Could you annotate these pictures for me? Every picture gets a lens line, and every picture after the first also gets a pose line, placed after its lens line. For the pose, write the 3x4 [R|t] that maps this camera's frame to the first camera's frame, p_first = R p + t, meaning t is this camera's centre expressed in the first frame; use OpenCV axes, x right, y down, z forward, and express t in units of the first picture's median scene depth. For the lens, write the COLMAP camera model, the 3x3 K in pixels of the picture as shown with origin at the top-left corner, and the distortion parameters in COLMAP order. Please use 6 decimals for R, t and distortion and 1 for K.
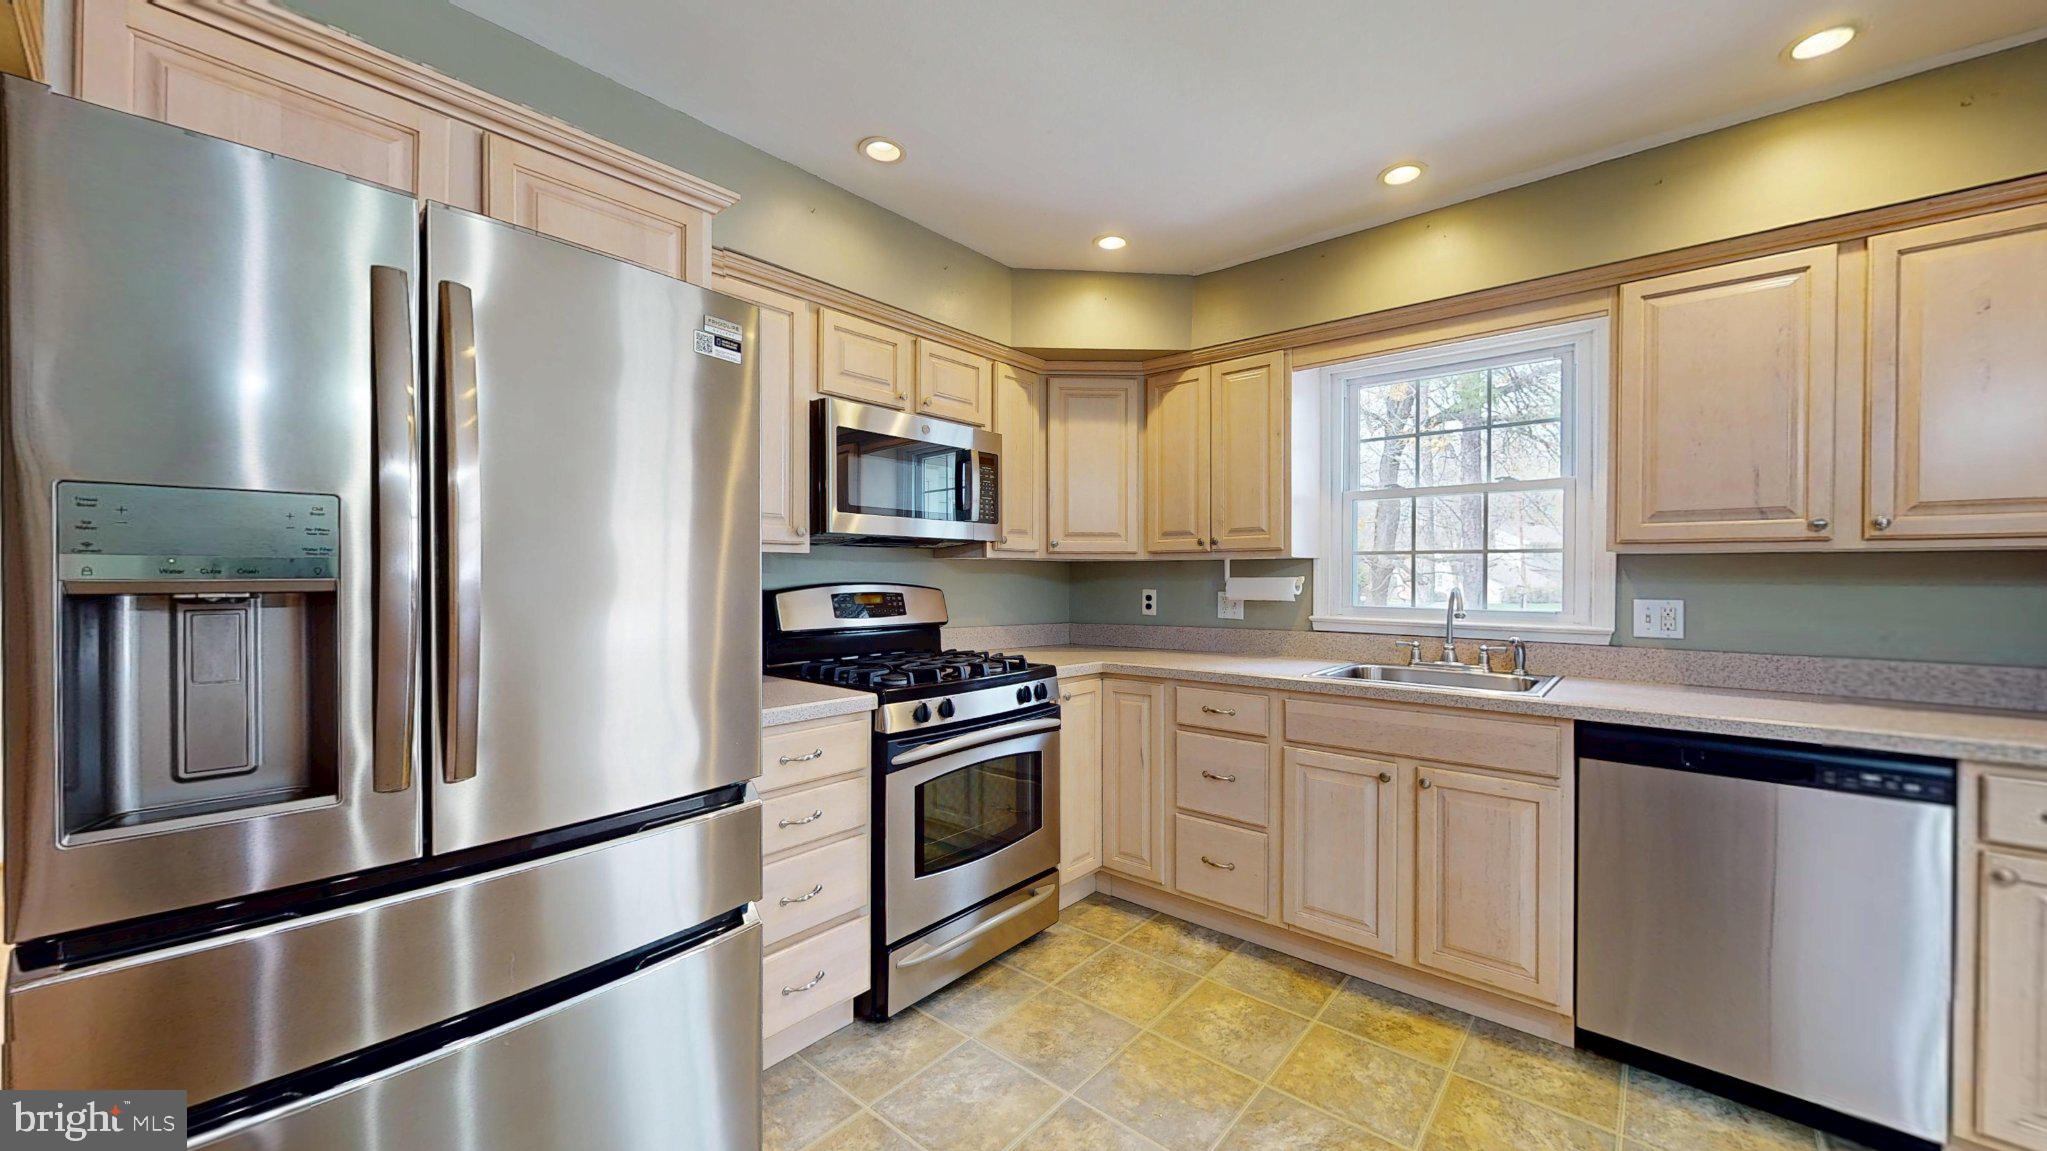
lens RADIAL K [[752.7, 0, 1023.5], [0, 752.7, 575.5], [0, 0, 1]] dist [0.002025, 0.000149]
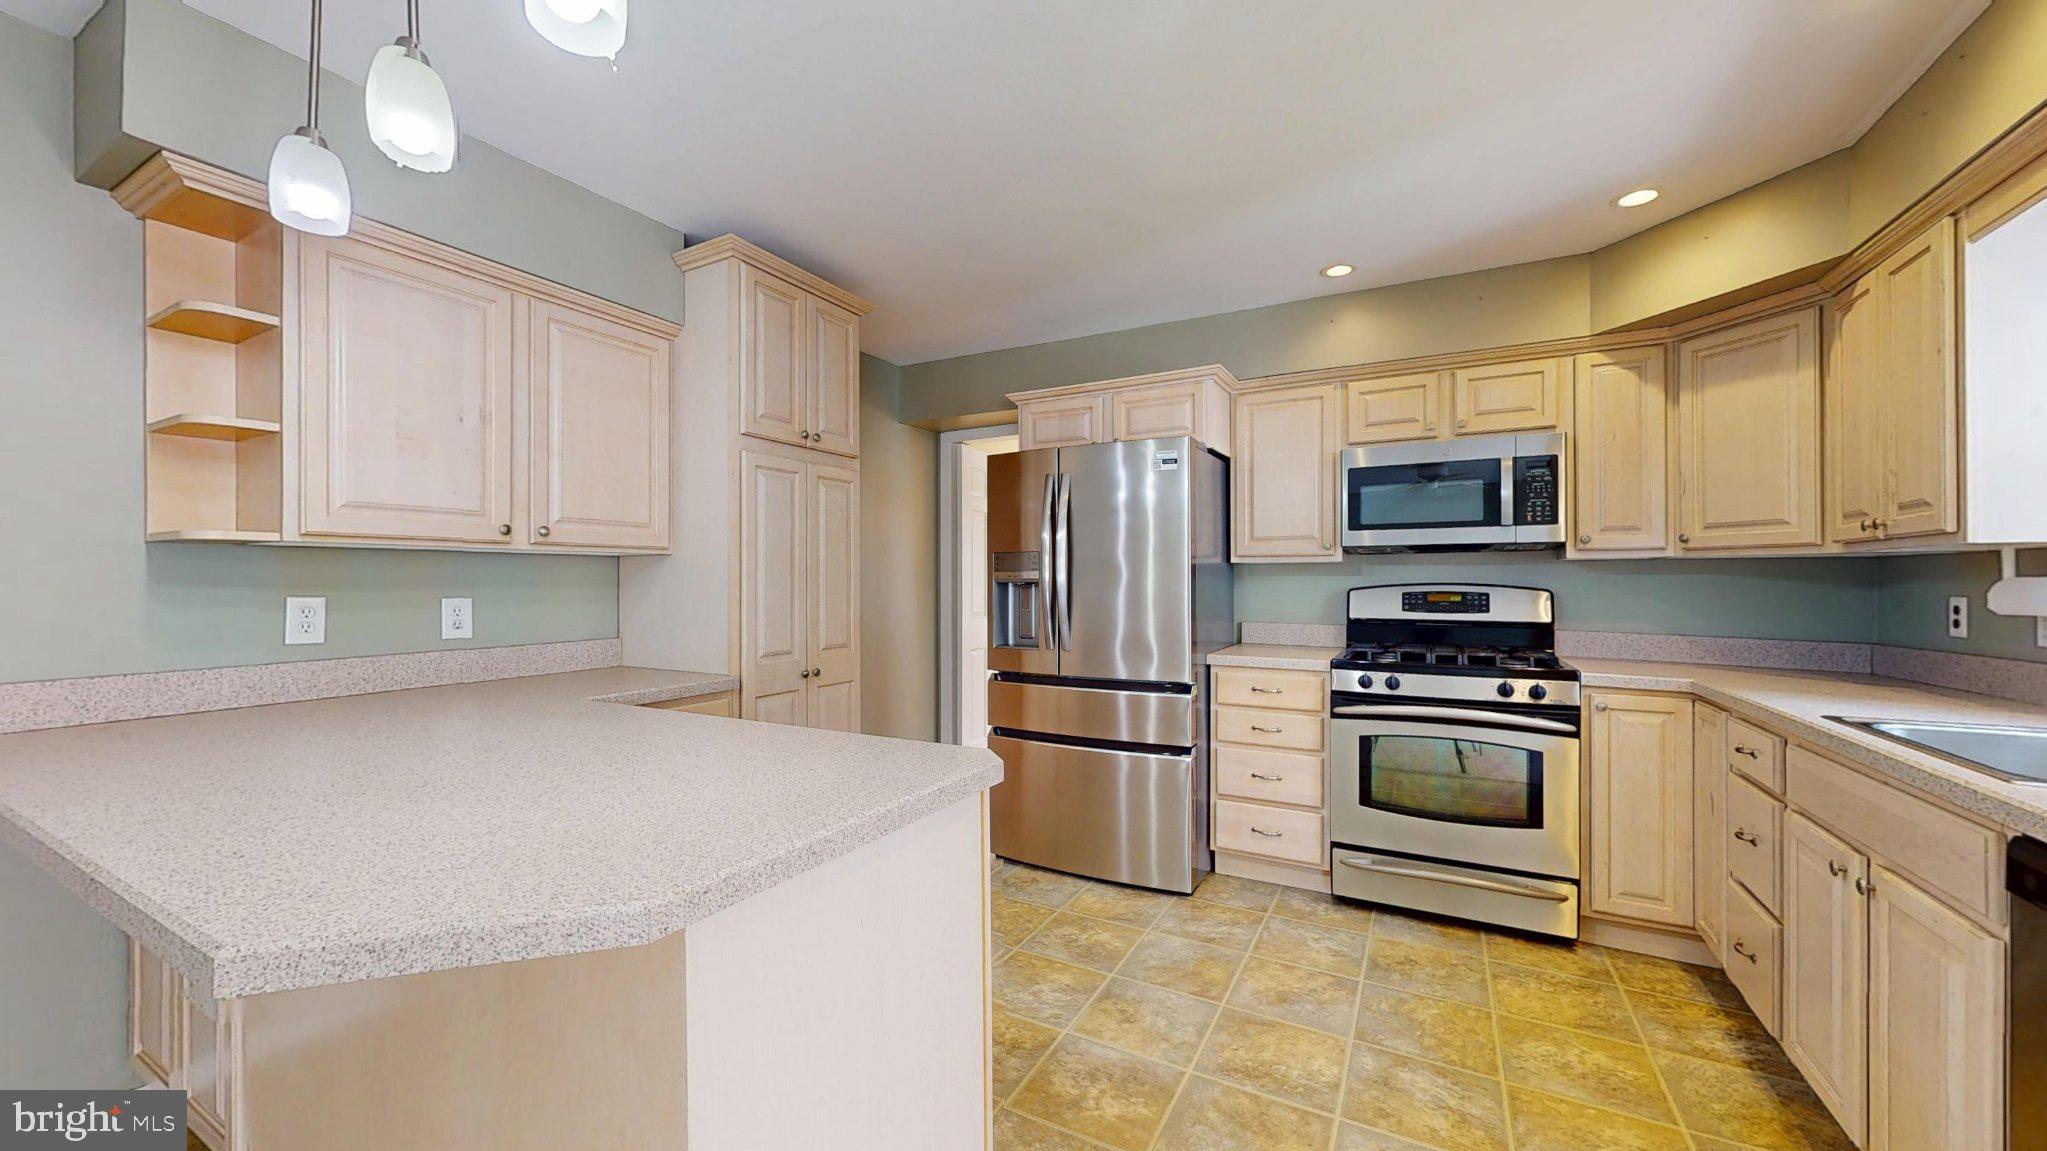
lens RADIAL K [[752.7, 0, 1023.5], [0, 752.7, 575.5], [0, 0, 1]] dist [0.002025, 0.000149]
pose [[0.203921, -0.007963, -0.978955, 0.826234], [-0.000166, 0.999967, -0.008168, 0.007078], [0.978987, 0.001828, 0.203913, 0.118771]]
